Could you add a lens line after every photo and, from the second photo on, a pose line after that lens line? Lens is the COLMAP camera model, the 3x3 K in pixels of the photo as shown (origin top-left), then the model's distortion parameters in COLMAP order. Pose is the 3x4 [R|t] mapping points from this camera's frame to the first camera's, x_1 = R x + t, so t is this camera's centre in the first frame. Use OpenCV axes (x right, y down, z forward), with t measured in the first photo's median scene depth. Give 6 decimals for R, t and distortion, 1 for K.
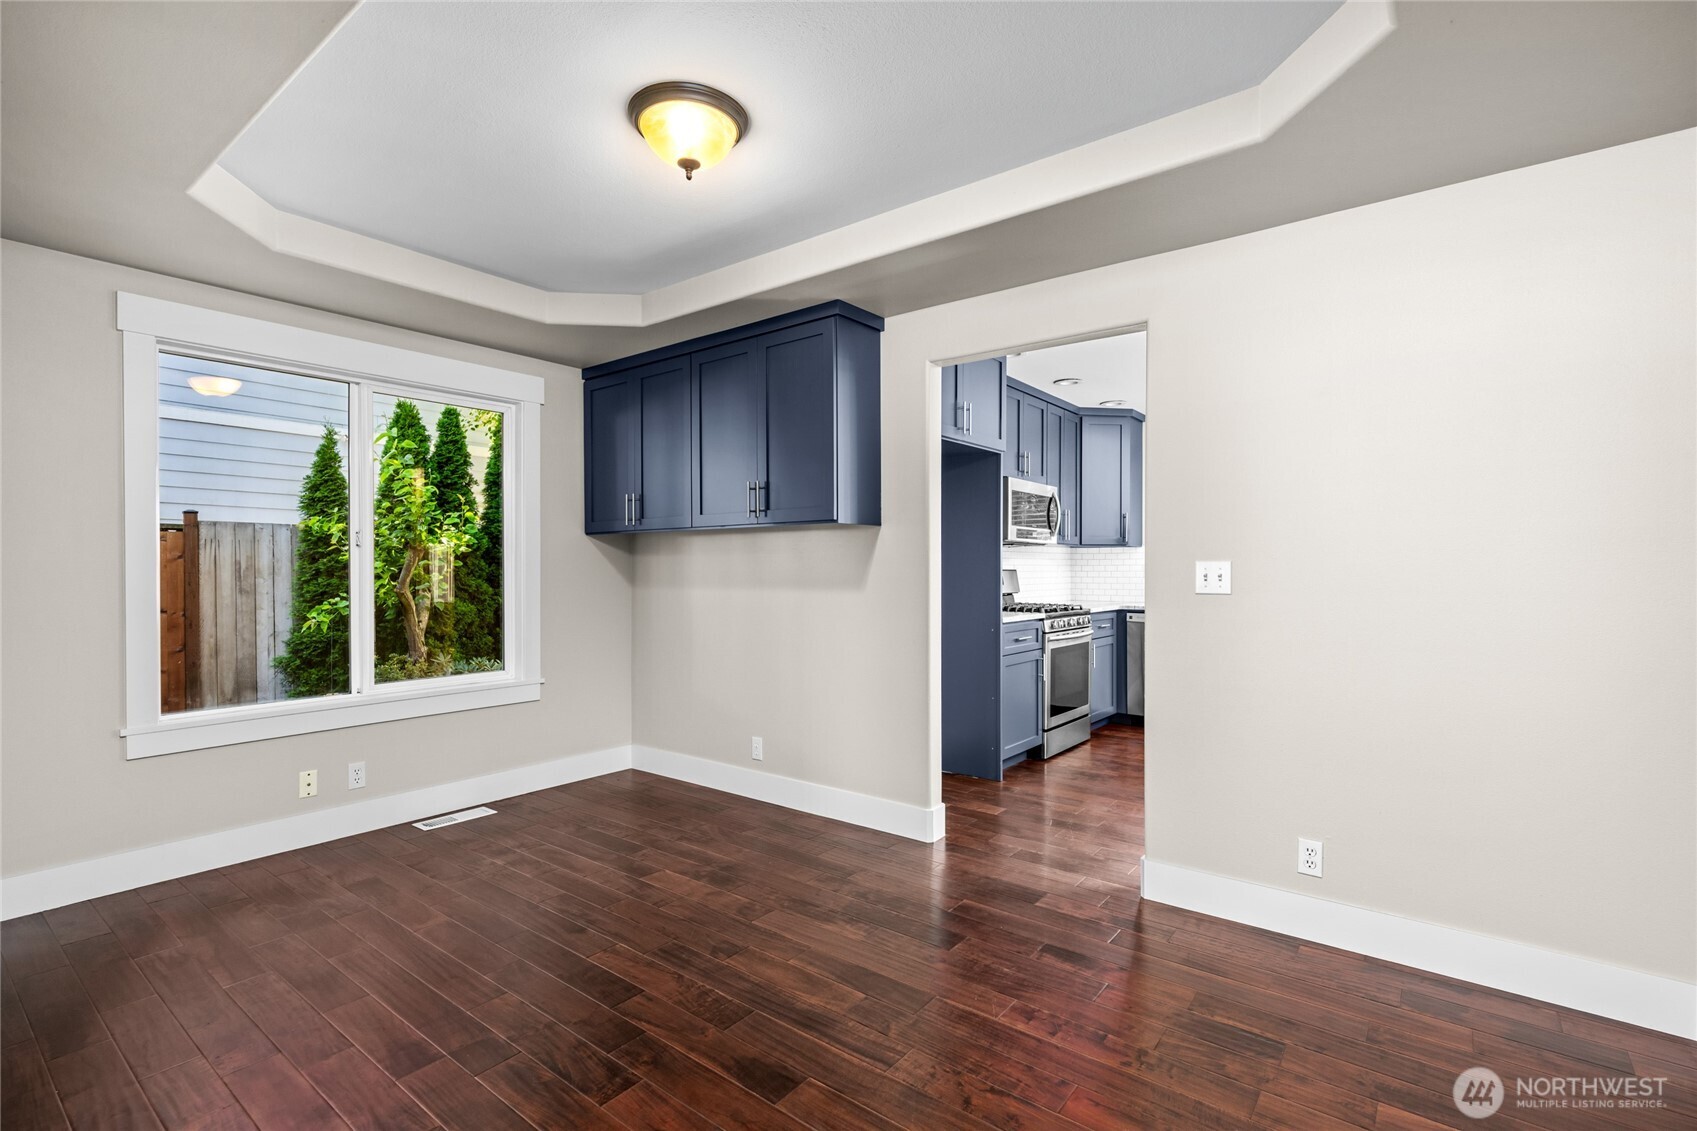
lens RADIAL K [[768.3, 0, 863.2], [0, 768.3, 571.8], [0, 0, 1]] dist [0.005243, 0.000629]
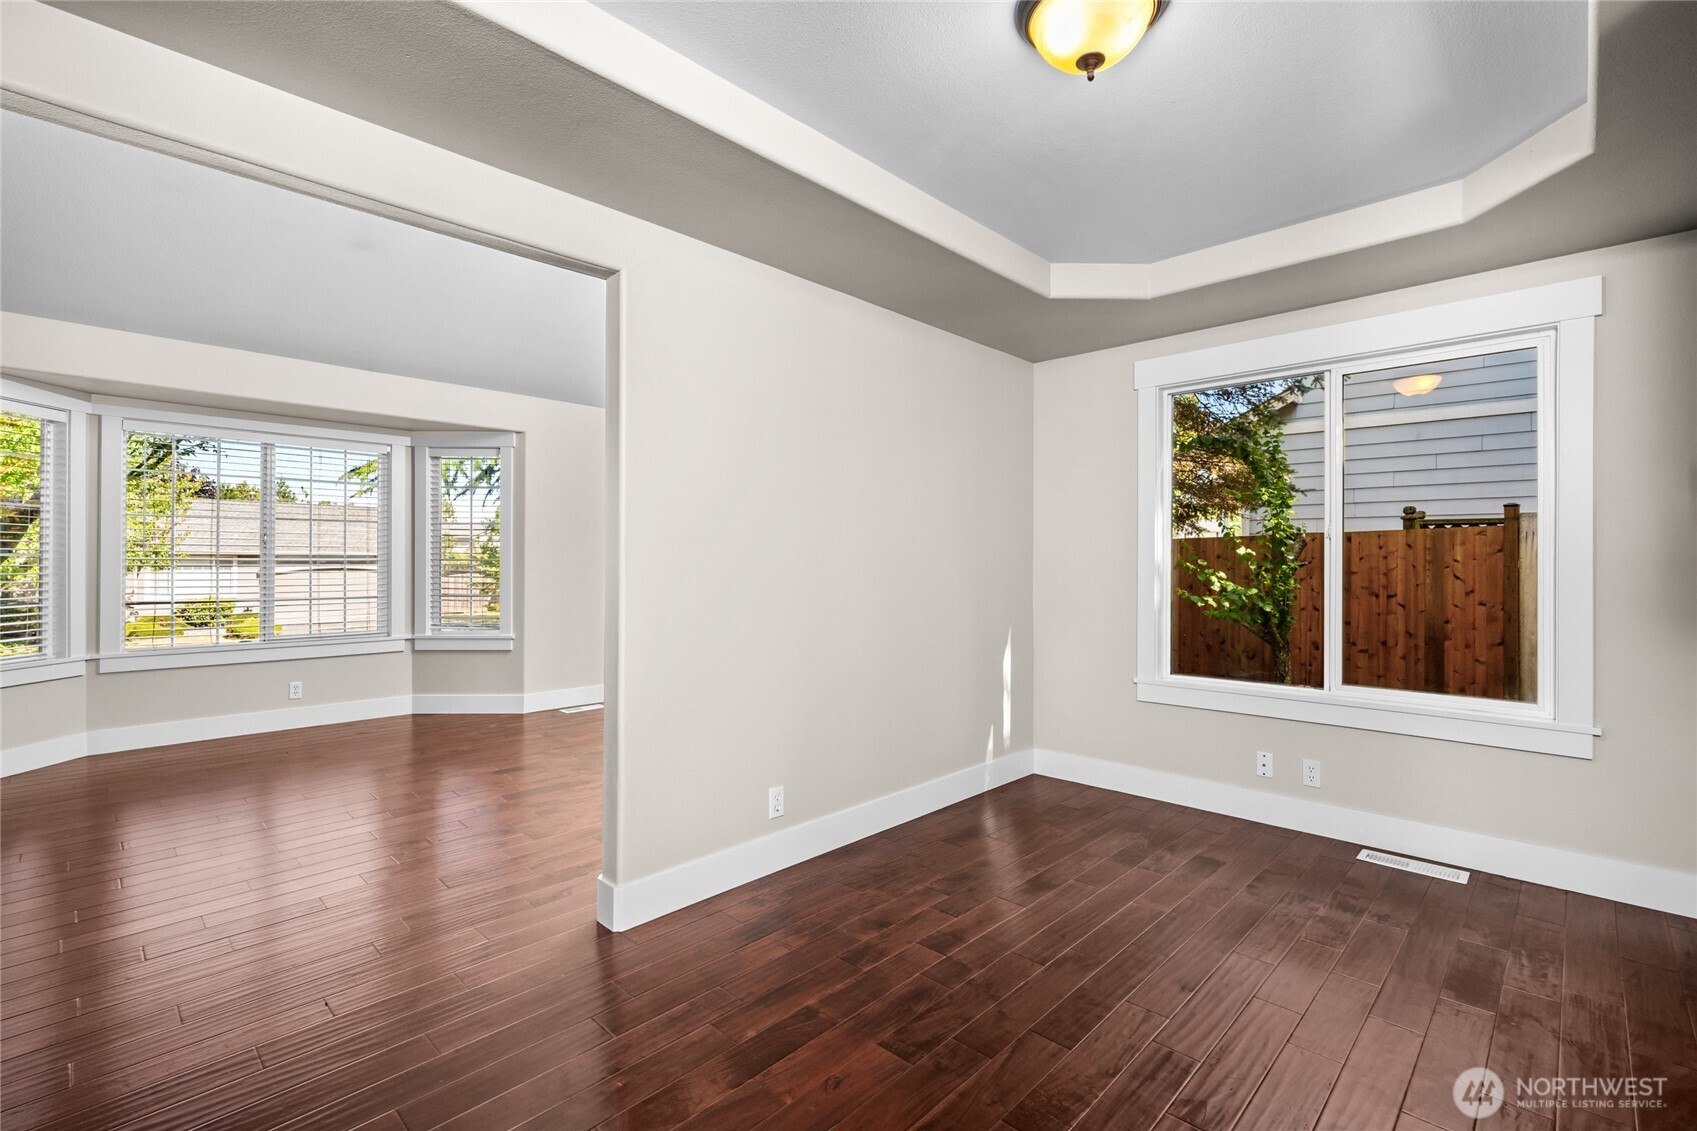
lens RADIAL K [[768.3, 0, 863.4], [0, 768.3, 558.4], [0, 0, 1]] dist [0.005243, 0.000629]
pose [[-0.103877, -0.002658, -0.994587, 0.392754], [-0.006733, 0.999975, -0.001969, -0.003318], [0.994567, 0.006492, -0.103892, 0.556399]]
